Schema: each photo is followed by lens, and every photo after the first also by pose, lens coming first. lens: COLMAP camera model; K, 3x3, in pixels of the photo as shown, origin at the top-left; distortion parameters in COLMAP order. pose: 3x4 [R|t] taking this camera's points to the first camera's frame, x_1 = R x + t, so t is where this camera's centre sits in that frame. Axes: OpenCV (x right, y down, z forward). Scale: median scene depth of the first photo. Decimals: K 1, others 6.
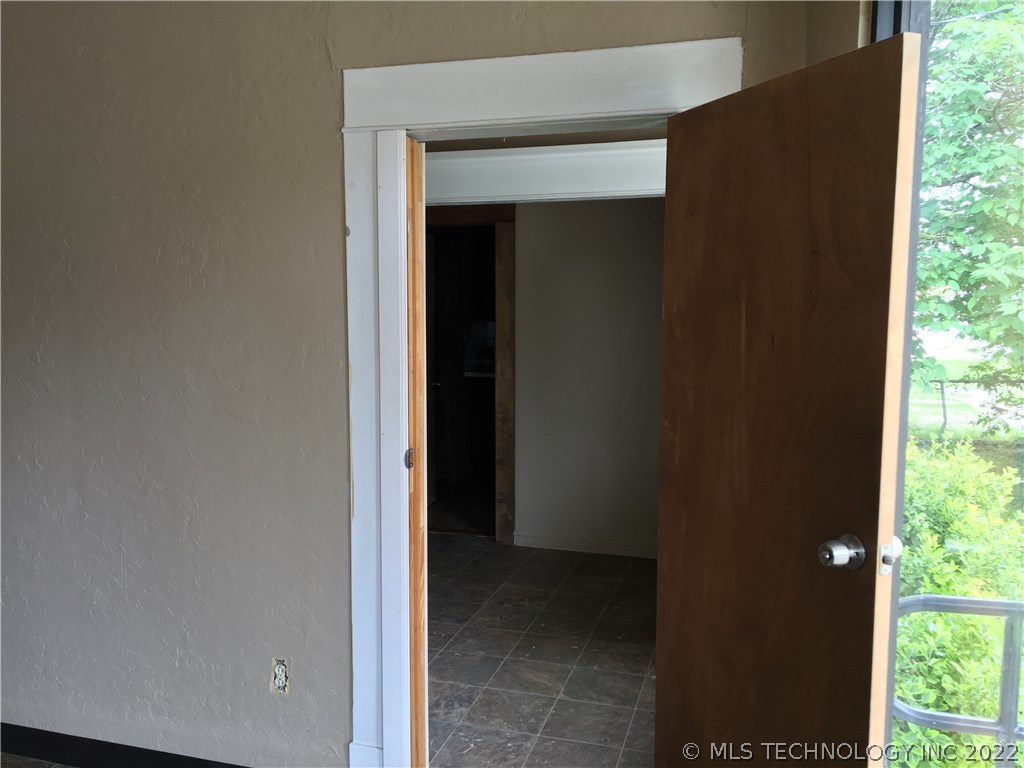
lens RADIAL K [[862.3, 0, 508.6], [0, 862.3, 385.4], [0, 0, 1]] dist [0.064103, -0.084717]
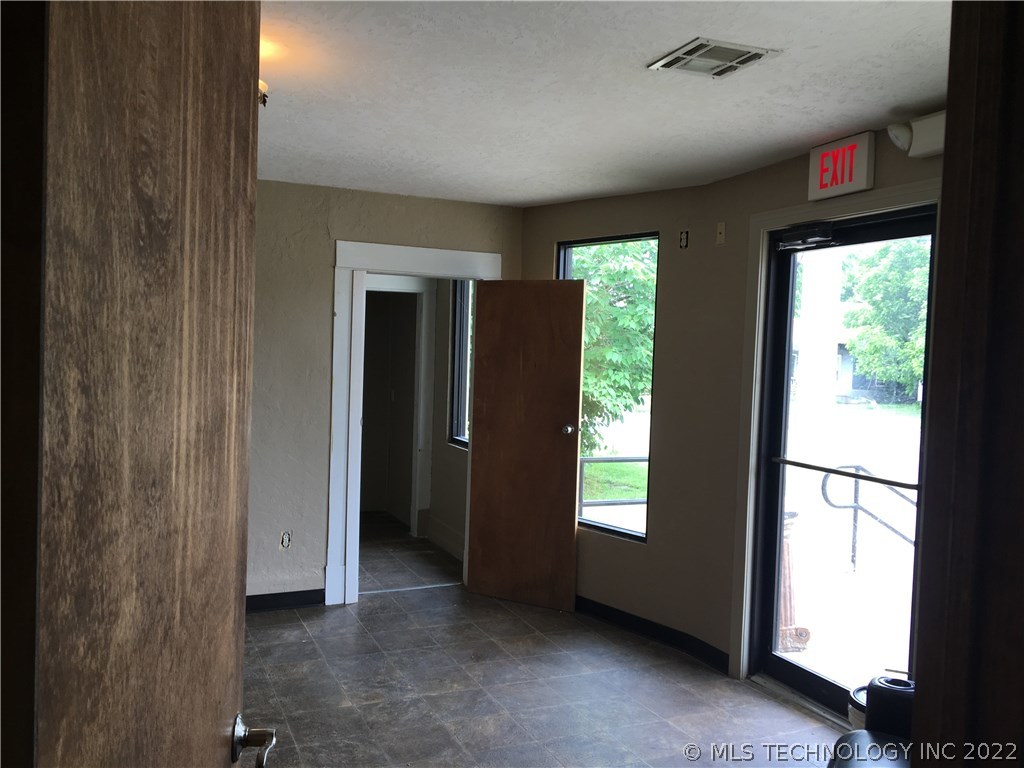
lens RADIAL K [[862.3, 0, 514.5], [0, 862.3, 380.4], [0, 0, 1]] dist [0.064103, -0.084717]
pose [[0.750846, -0.000082, 0.660477, -1.267799], [0.037983, 0.998350, -0.043057, 0.091549], [-0.659384, 0.057416, 0.749611, -0.870930]]
